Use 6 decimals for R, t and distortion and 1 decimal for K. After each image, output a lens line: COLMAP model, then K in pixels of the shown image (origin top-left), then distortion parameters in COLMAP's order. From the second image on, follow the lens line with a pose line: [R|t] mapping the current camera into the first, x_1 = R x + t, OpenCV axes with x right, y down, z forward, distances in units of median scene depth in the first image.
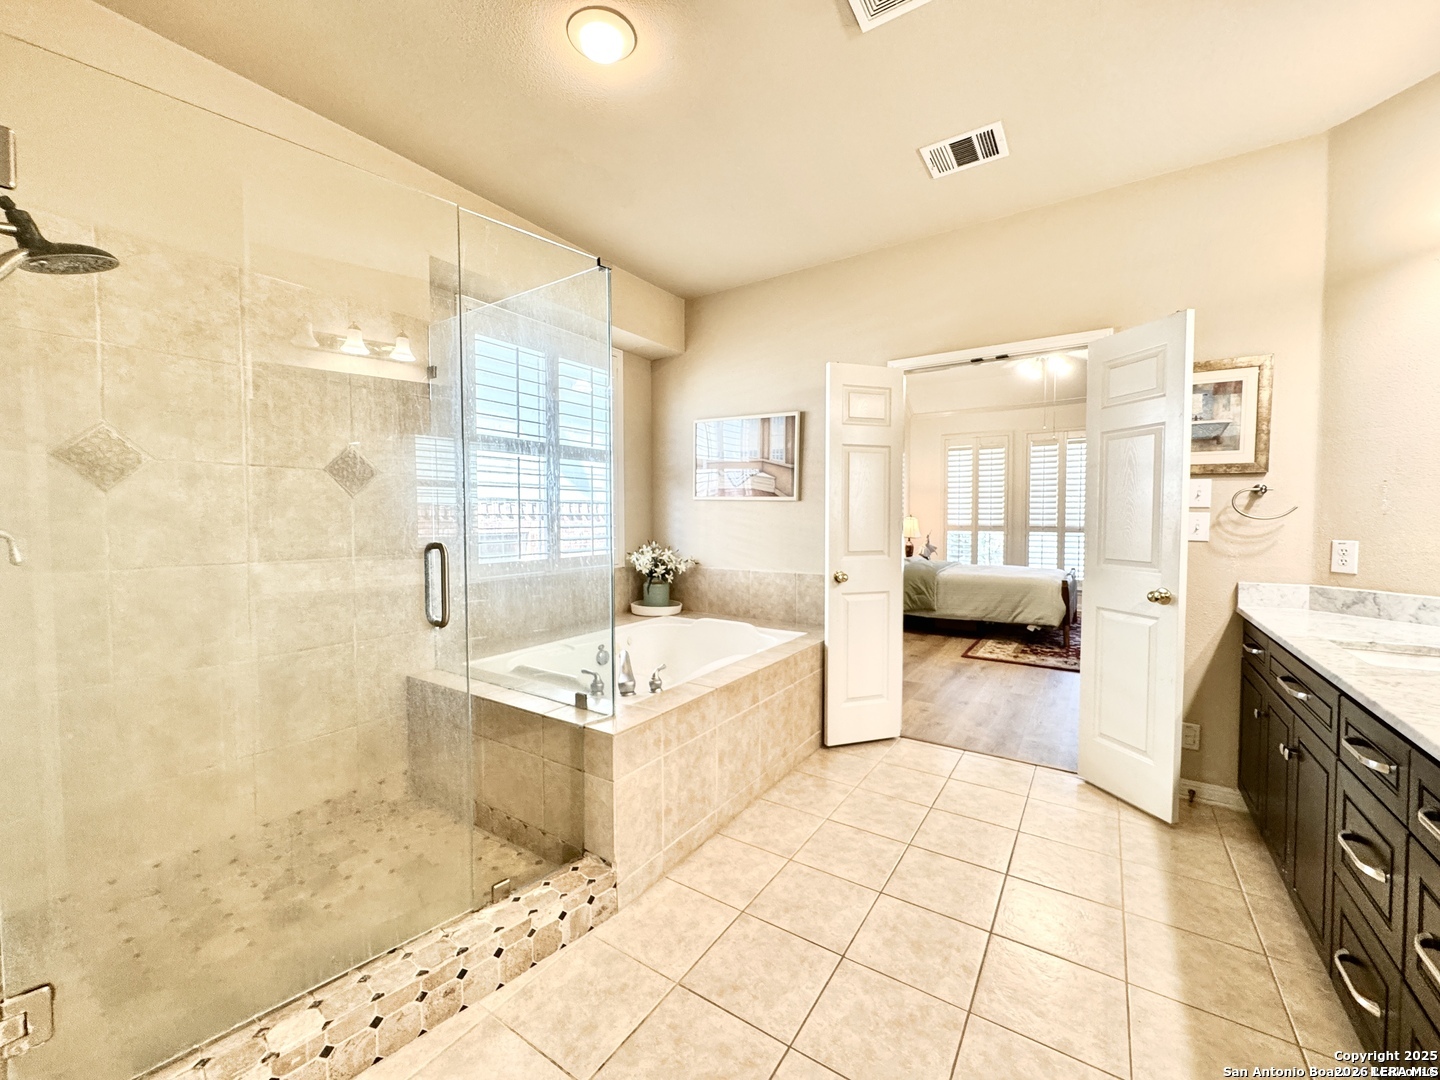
lens RADIAL K [[576.3, 0, 716.5], [0, 576.3, 537.1], [0, 0, 1]] dist [-0.001878, 0.000017]
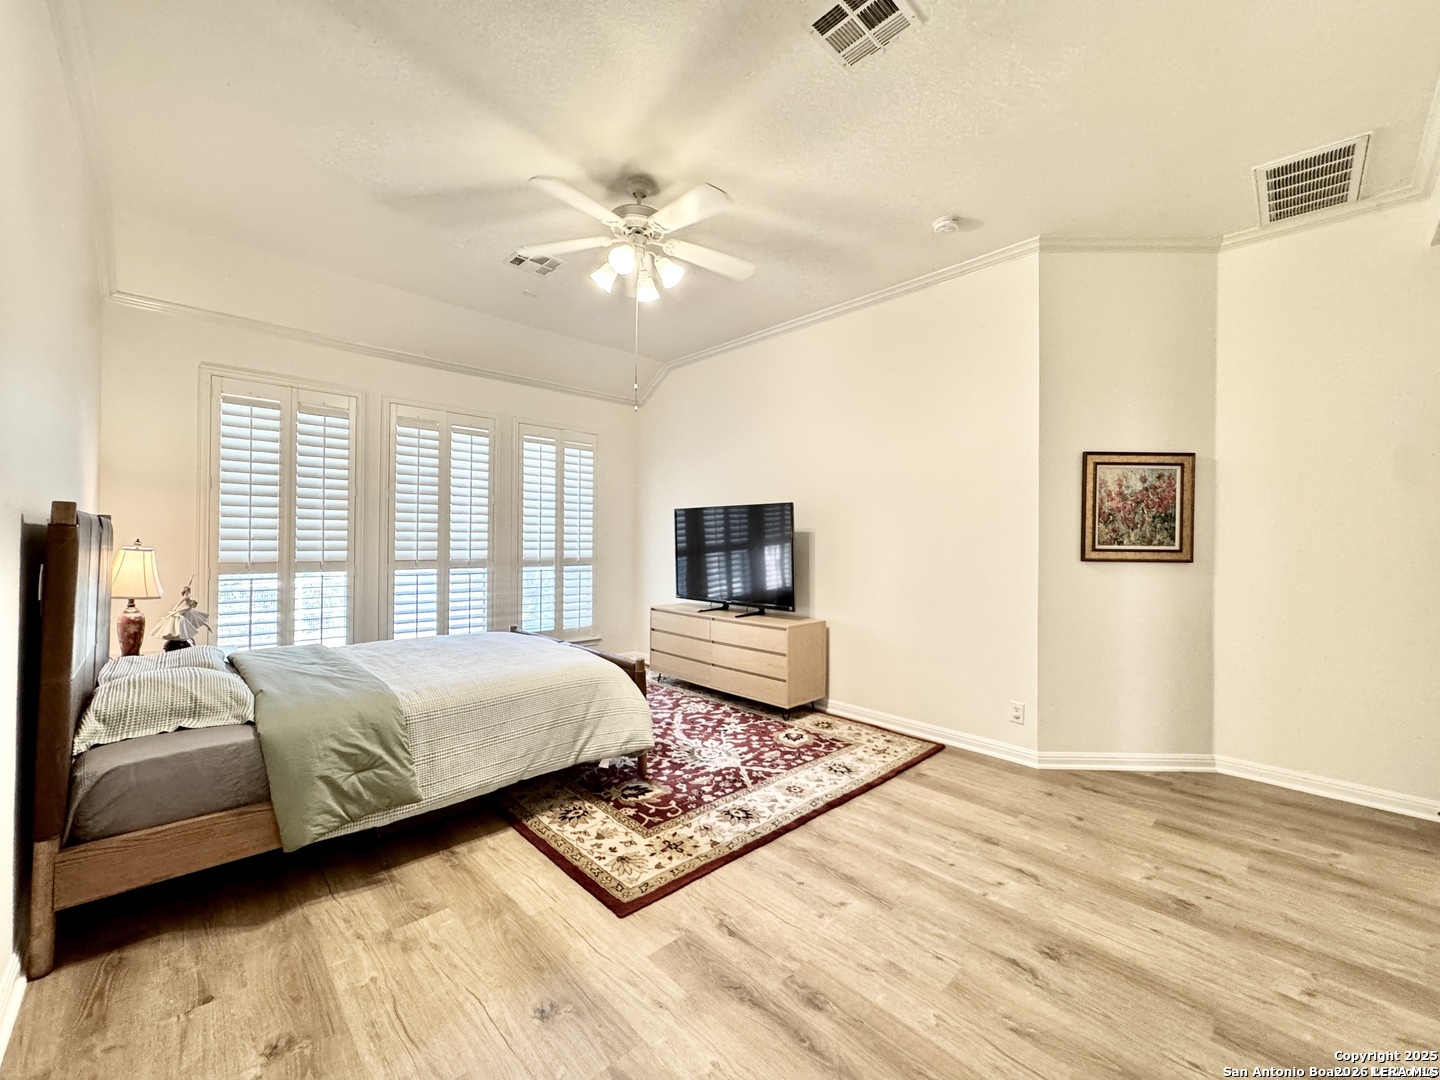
lens RADIAL K [[576.3, 0, 716.5], [0, 576.3, 537.1], [0, 0, 1]] dist [-0.001878, 0.000017]
pose [[0.240198, 0.016705, 0.970580, 0.071555], [0.034245, 0.999084, -0.025671, -0.020889], [-0.970120, 0.039404, 0.239405, 0.707971]]
